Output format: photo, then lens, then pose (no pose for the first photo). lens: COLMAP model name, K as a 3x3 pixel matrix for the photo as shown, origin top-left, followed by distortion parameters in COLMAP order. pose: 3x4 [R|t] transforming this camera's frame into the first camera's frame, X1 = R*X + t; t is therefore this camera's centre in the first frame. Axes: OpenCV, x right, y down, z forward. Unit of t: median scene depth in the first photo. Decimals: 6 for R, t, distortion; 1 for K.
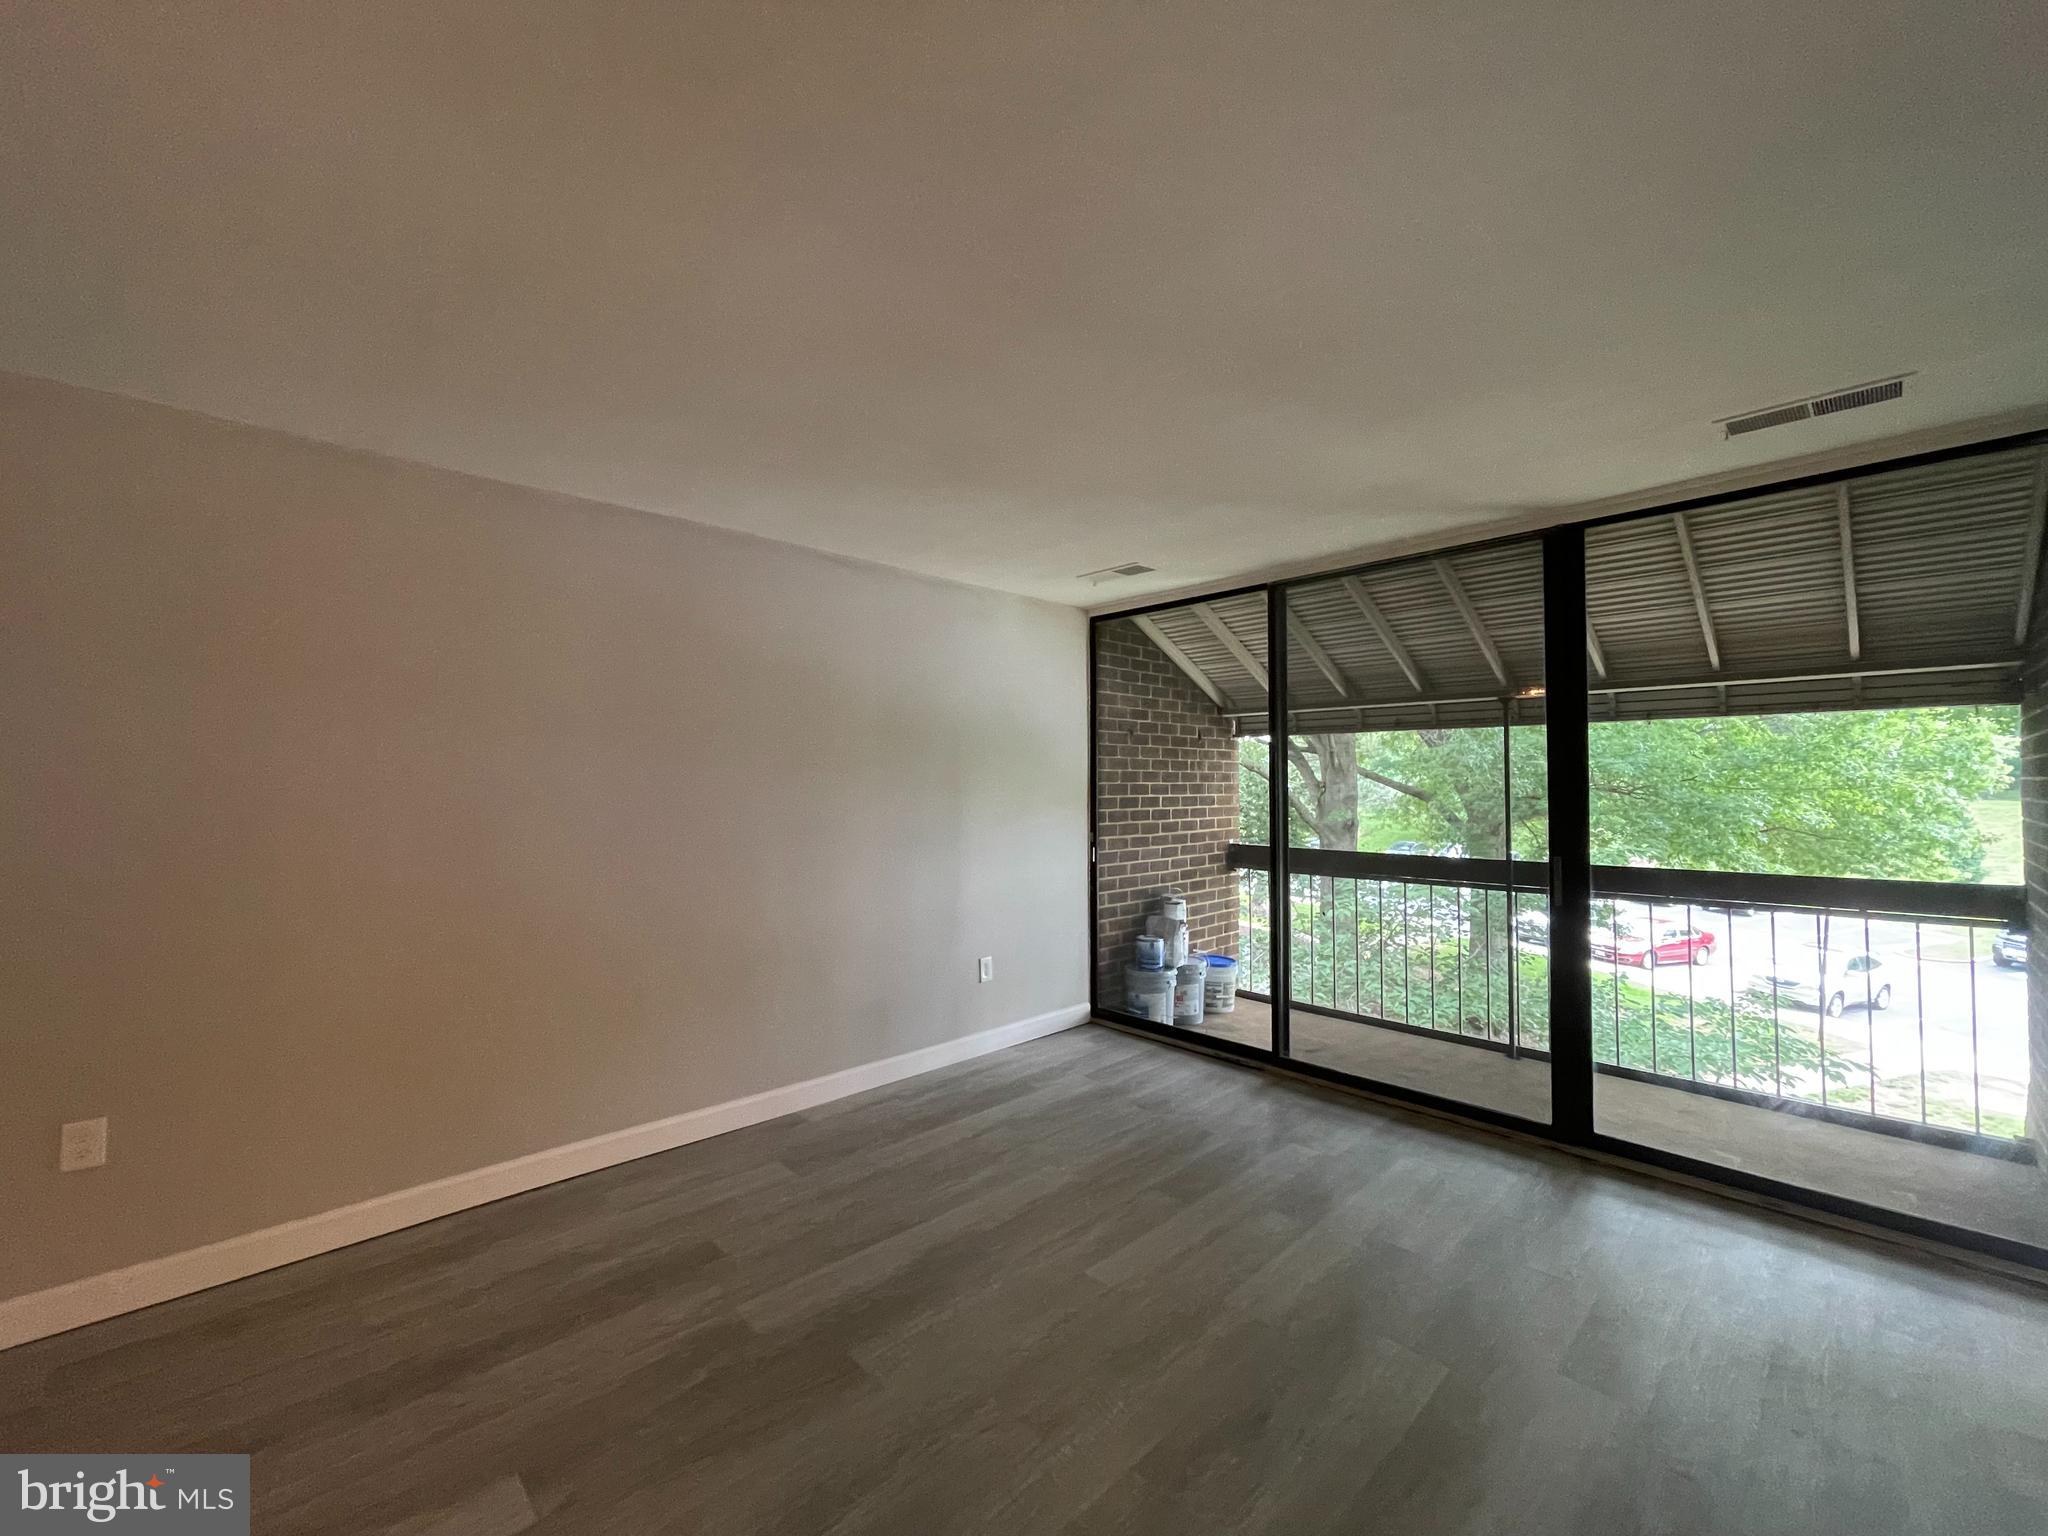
lens RADIAL K [[826.7, 0, 1023.8], [0, 826.7, 764.5], [0, 0, 1]] dist [-0.008810, -0.000285]
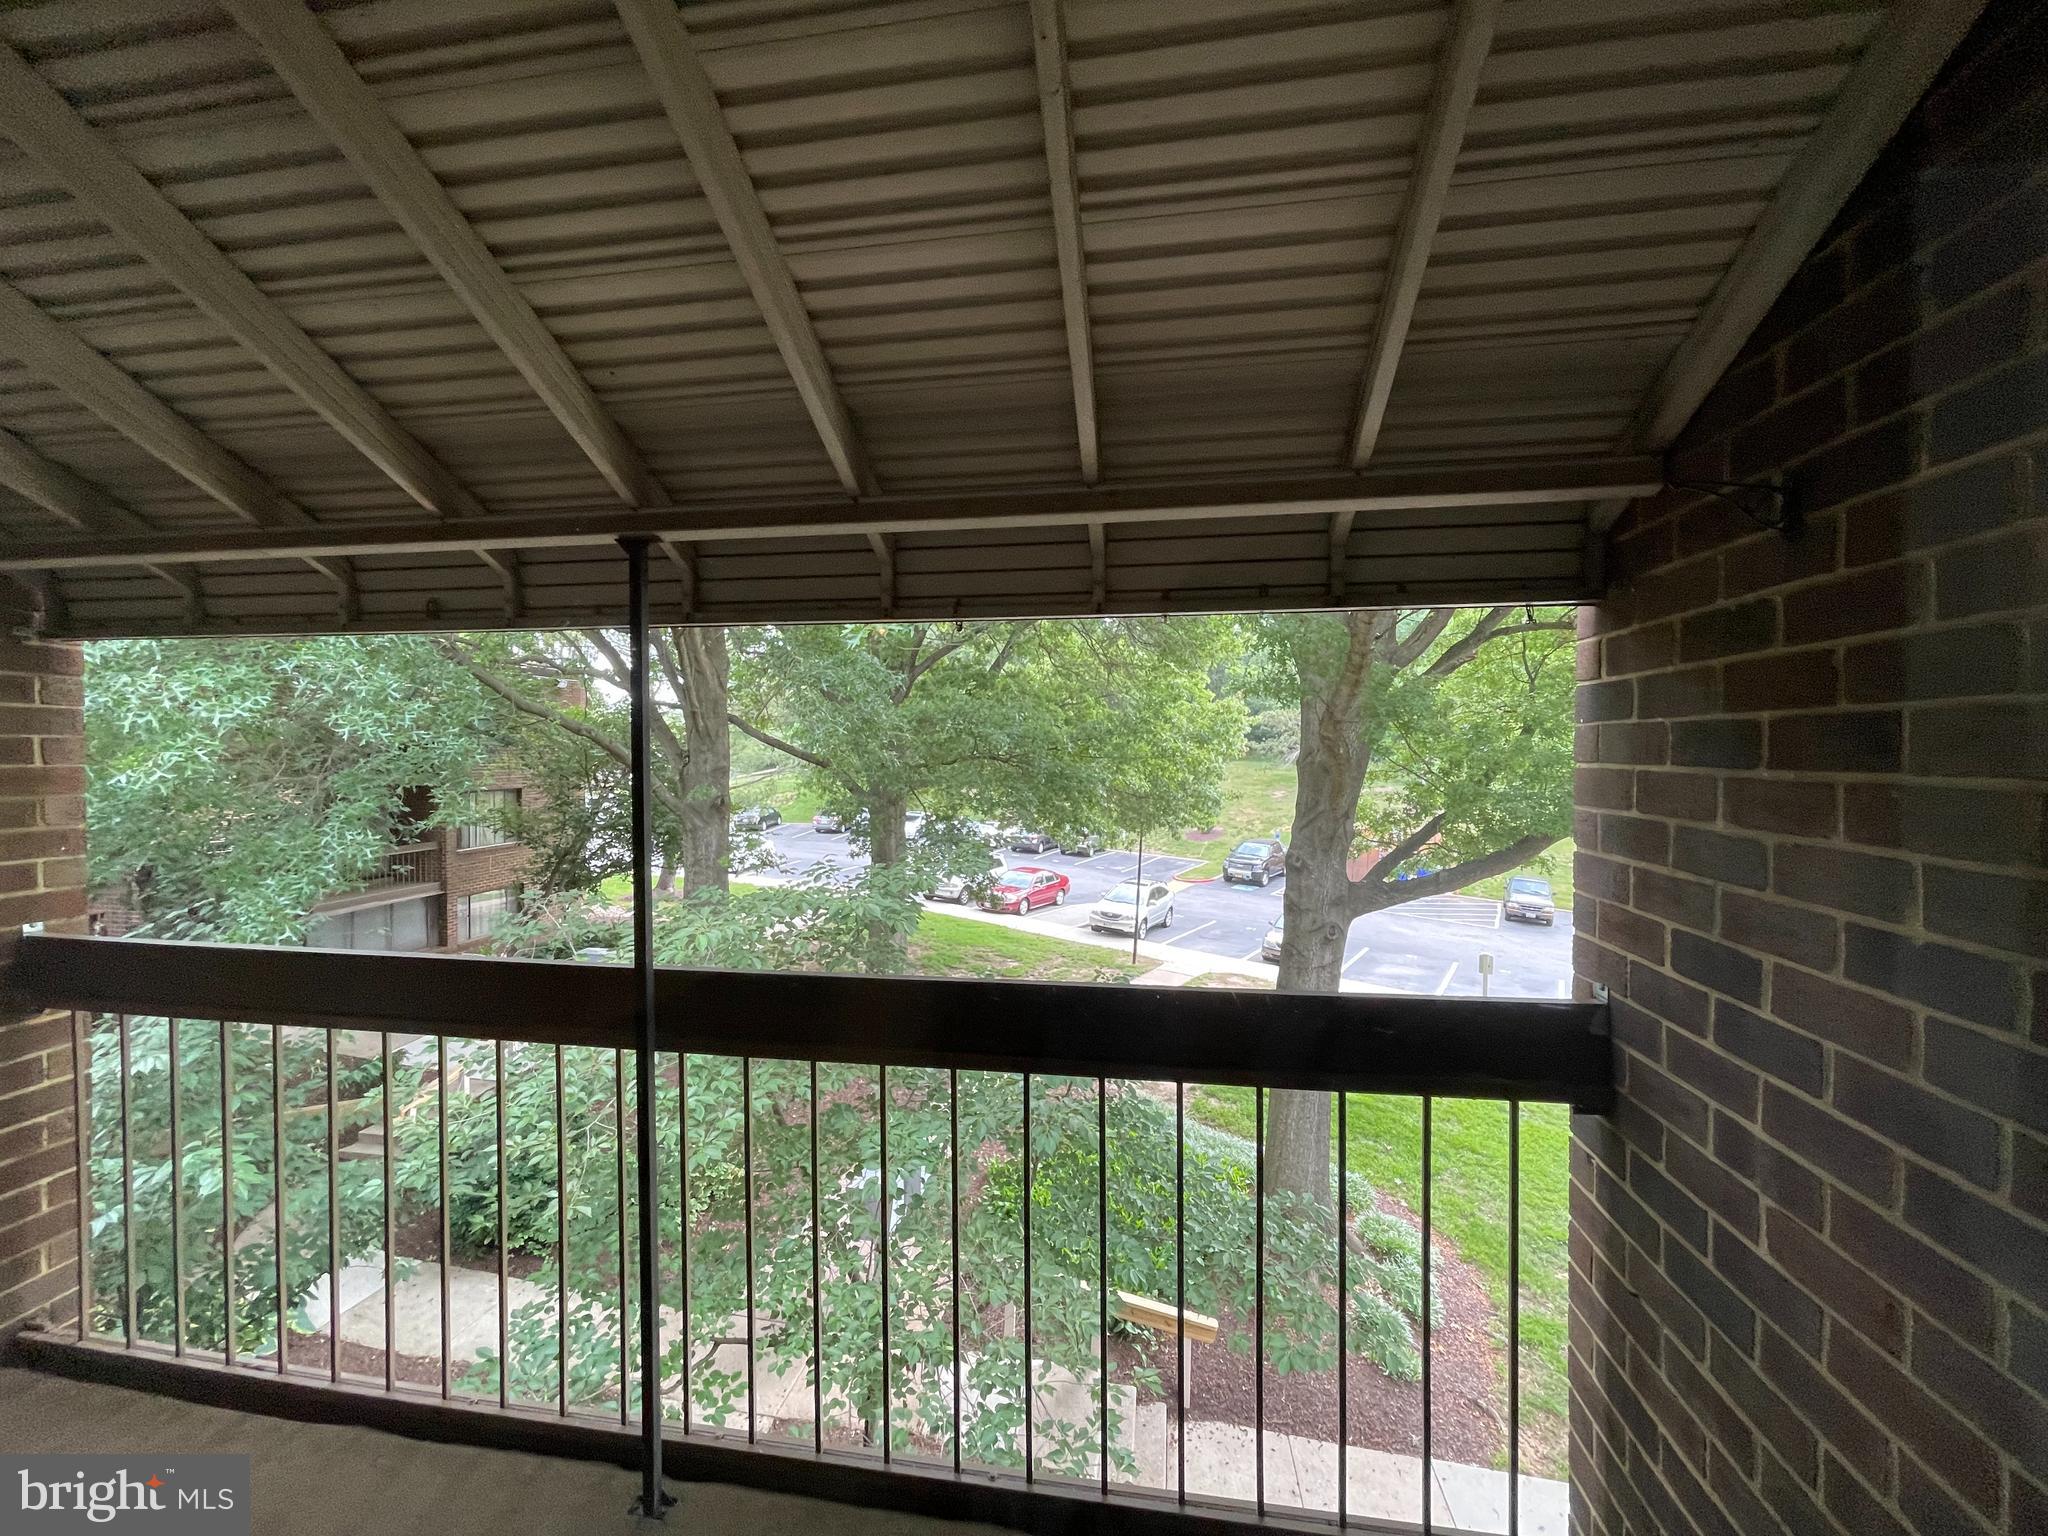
lens RADIAL K [[826.7, 0, 1023.8], [0, 826.7, 764.5], [0, 0, 1]] dist [-0.008810, -0.000285]
pose [[0.800630, -0.007630, 0.599111, 0.152002], [-0.016999, 0.999227, 0.035442, 0.000845], [-0.598918, -0.038560, 0.799881, 0.182960]]
